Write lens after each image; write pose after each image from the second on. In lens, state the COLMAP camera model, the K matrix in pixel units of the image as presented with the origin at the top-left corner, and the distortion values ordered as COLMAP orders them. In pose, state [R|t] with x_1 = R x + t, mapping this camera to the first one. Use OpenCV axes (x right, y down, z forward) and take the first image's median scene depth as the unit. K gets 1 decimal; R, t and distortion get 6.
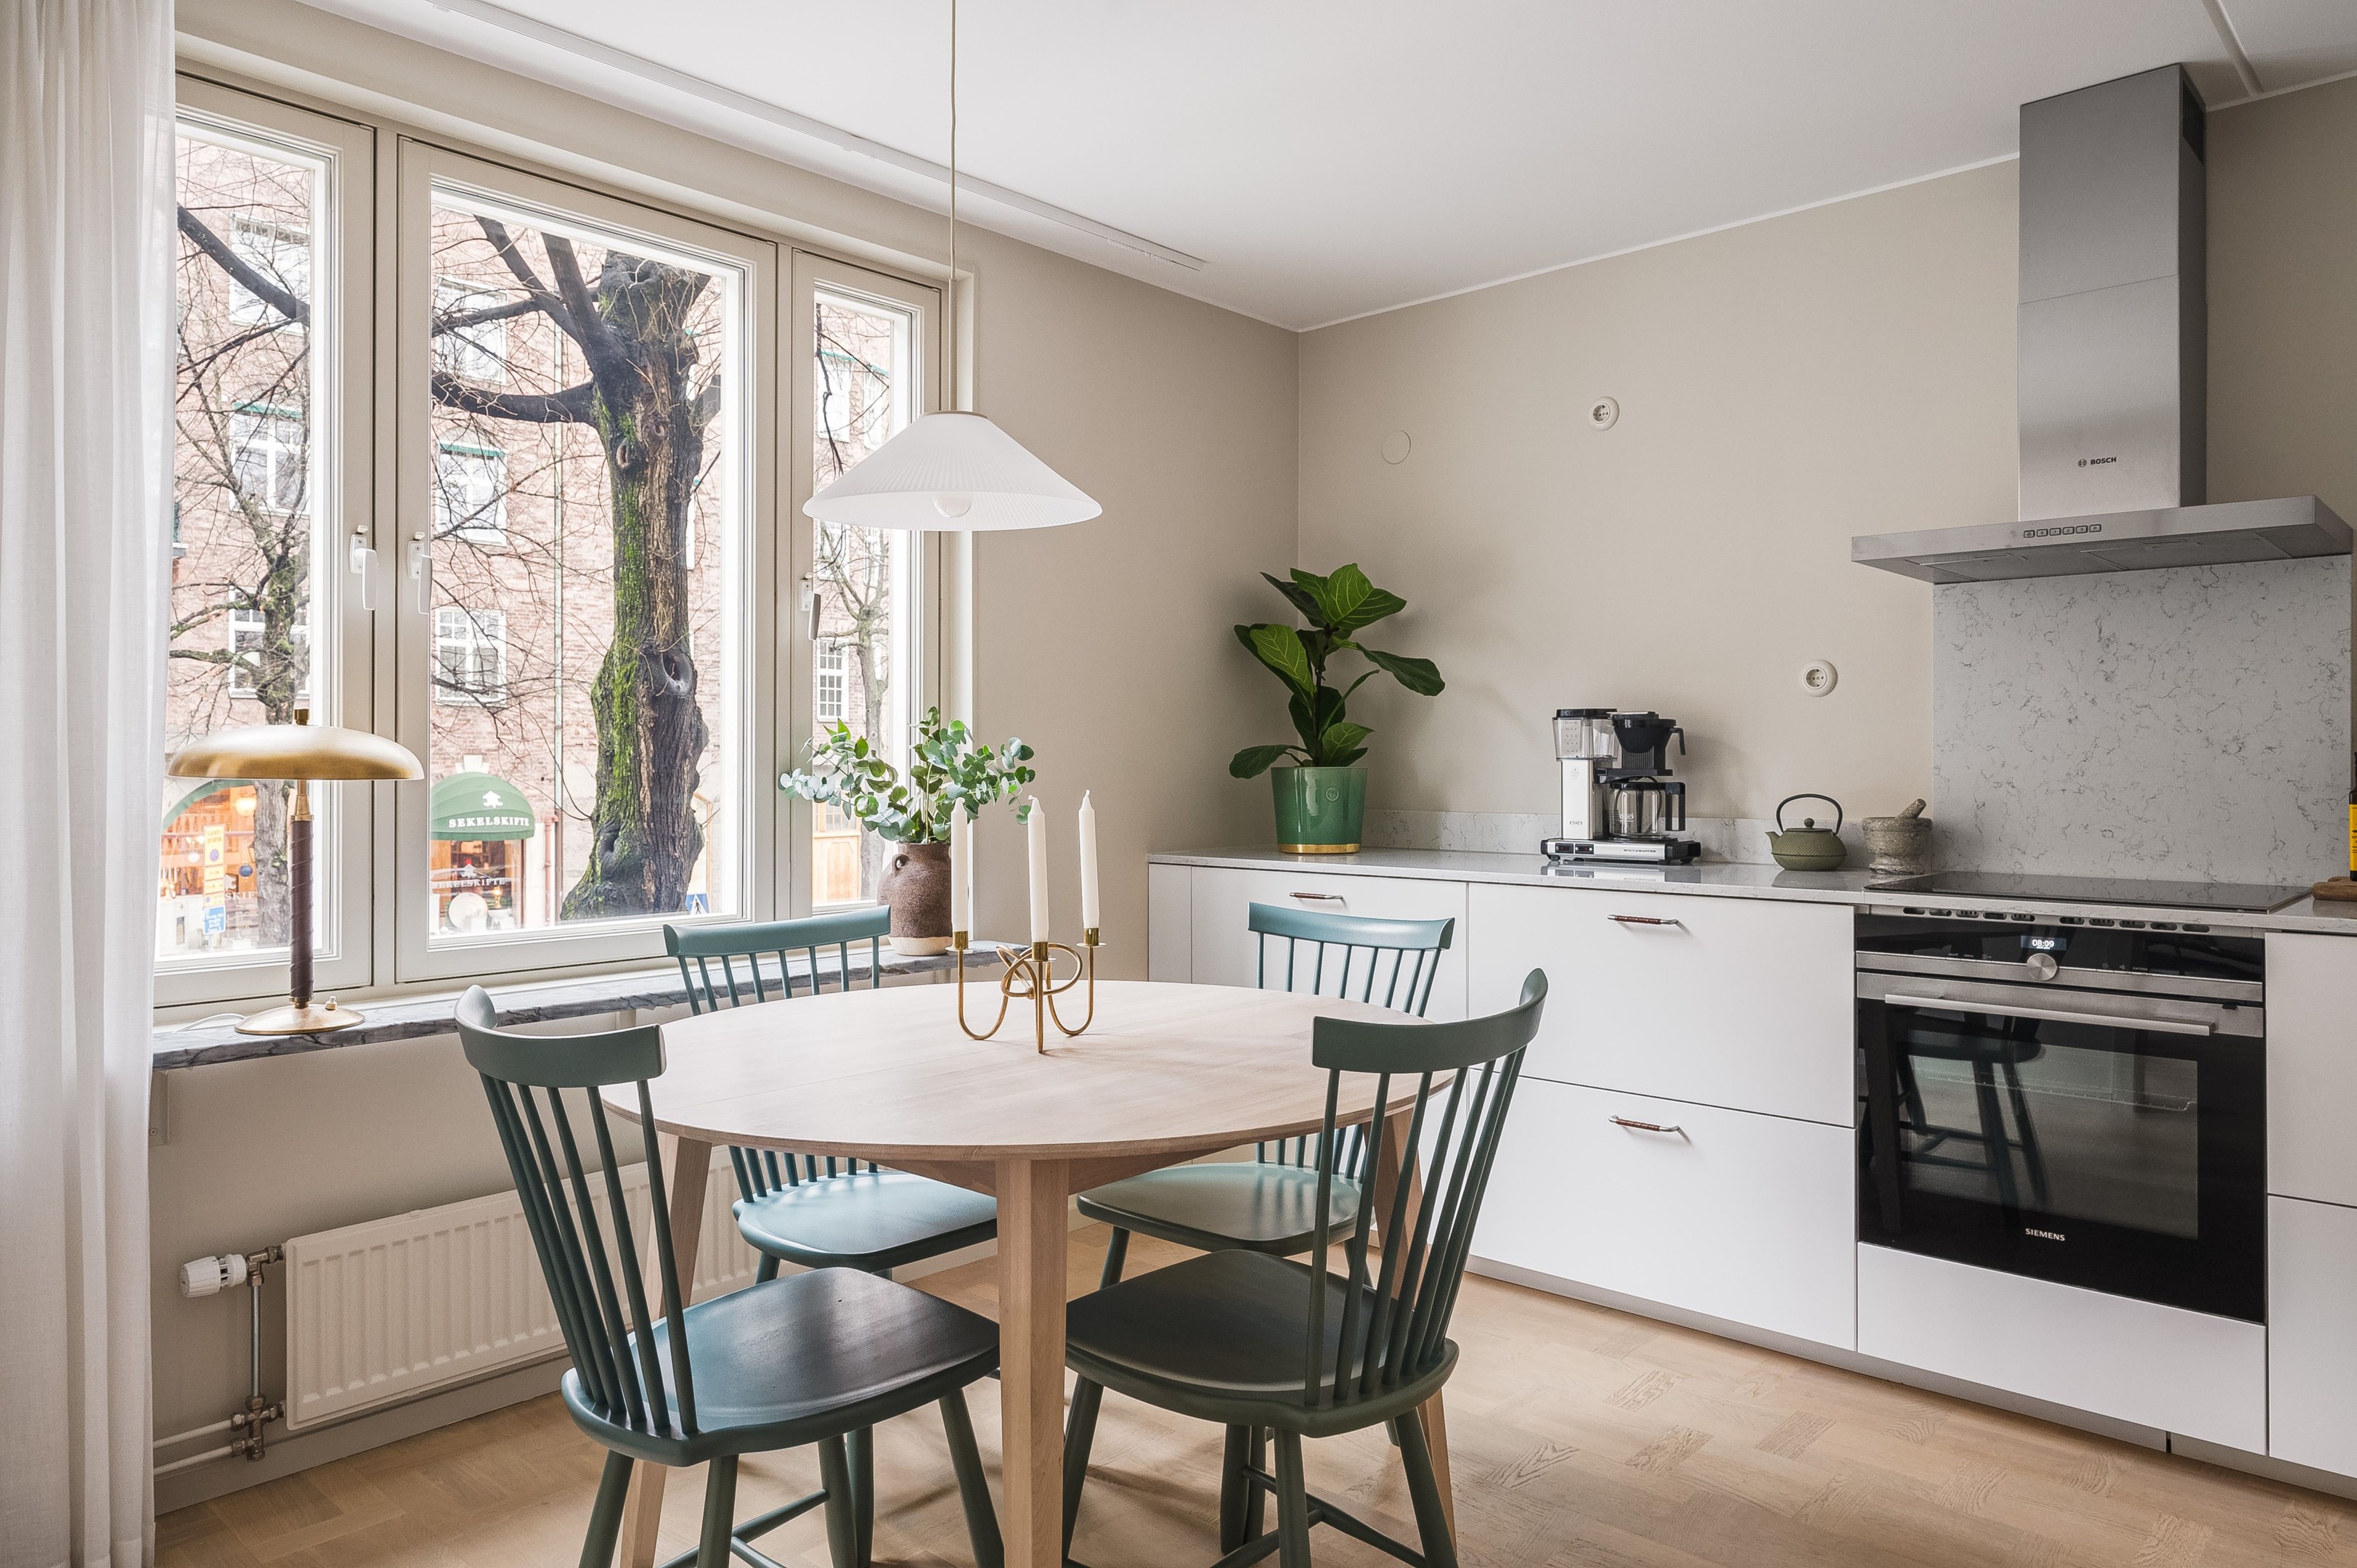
lens RADIAL K [[1508.5, 0, 1174.9], [0, 1508.5, 749.9], [0, 0, 1]] dist [0.003313, 0.000343]
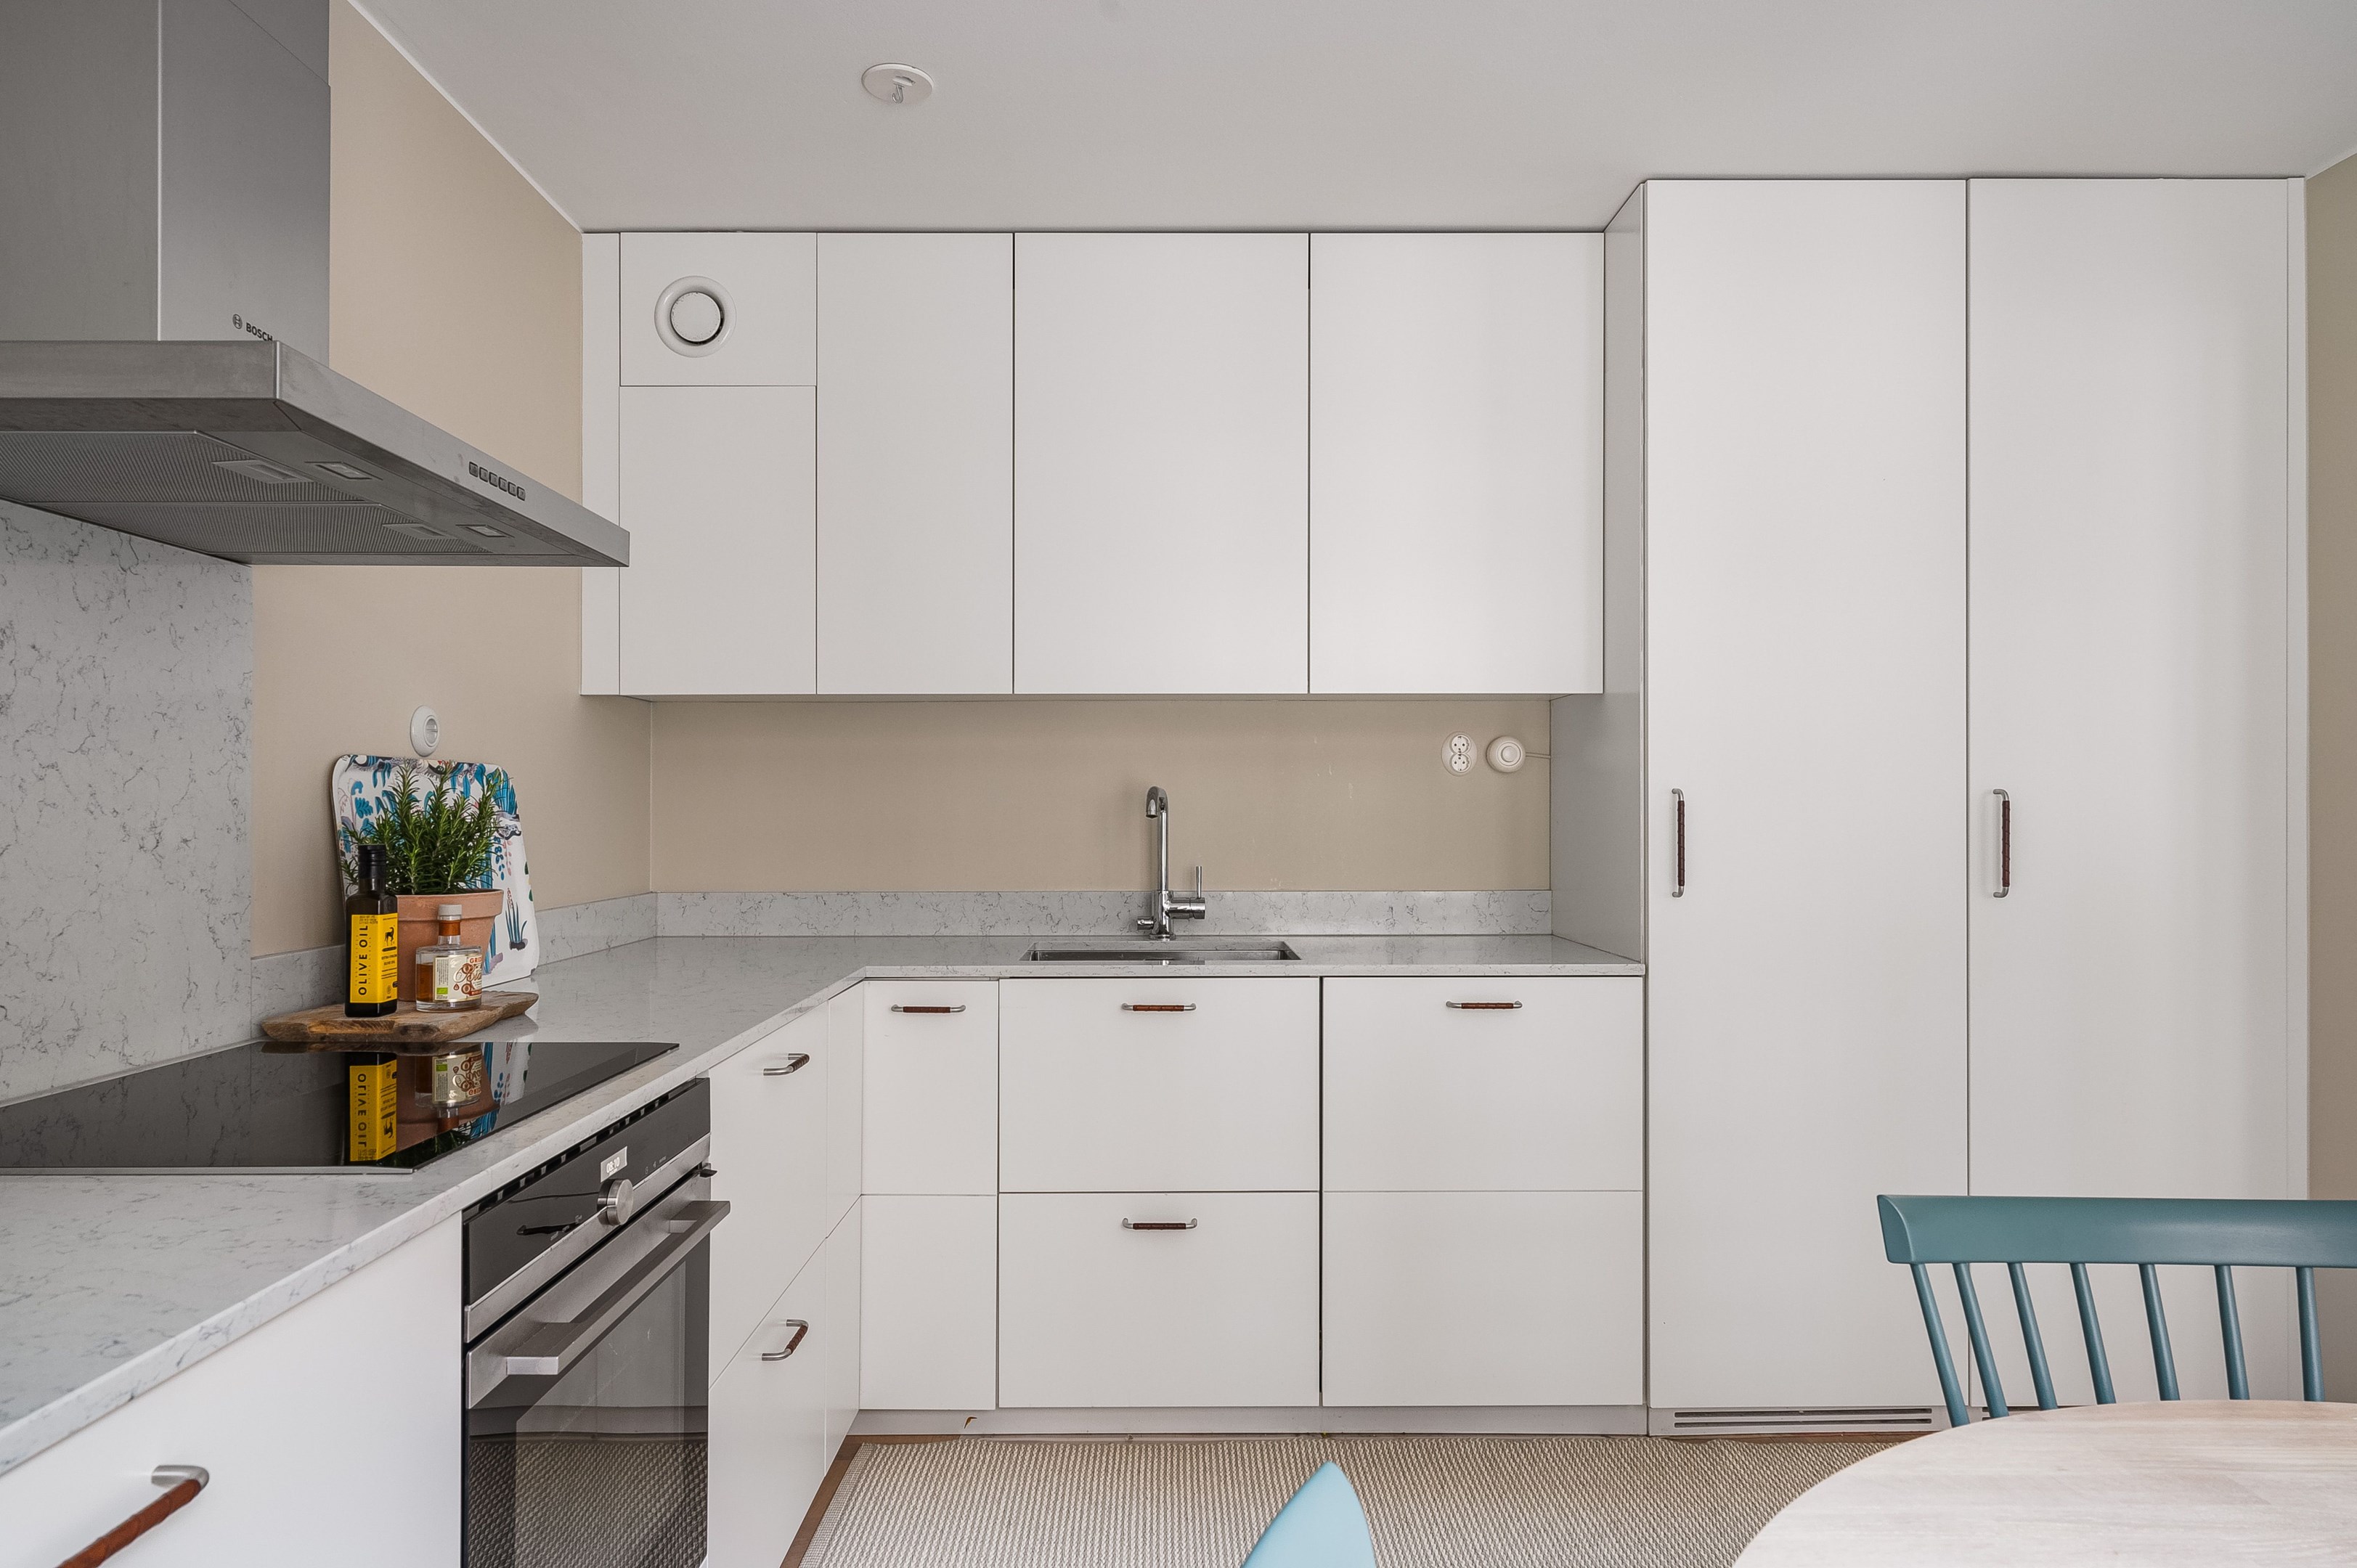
lens RADIAL K [[1354.9, 0, 1178.5], [0, 1354.9, 784.0], [0, 0, 1]] dist [0.001619, 0.000565]
pose [[-0.685072, 0.014394, 0.728333, 0.013186], [-0.005405, 0.999677, -0.024841, -0.012958], [-0.728455, -0.020954, -0.684773, 1.057571]]
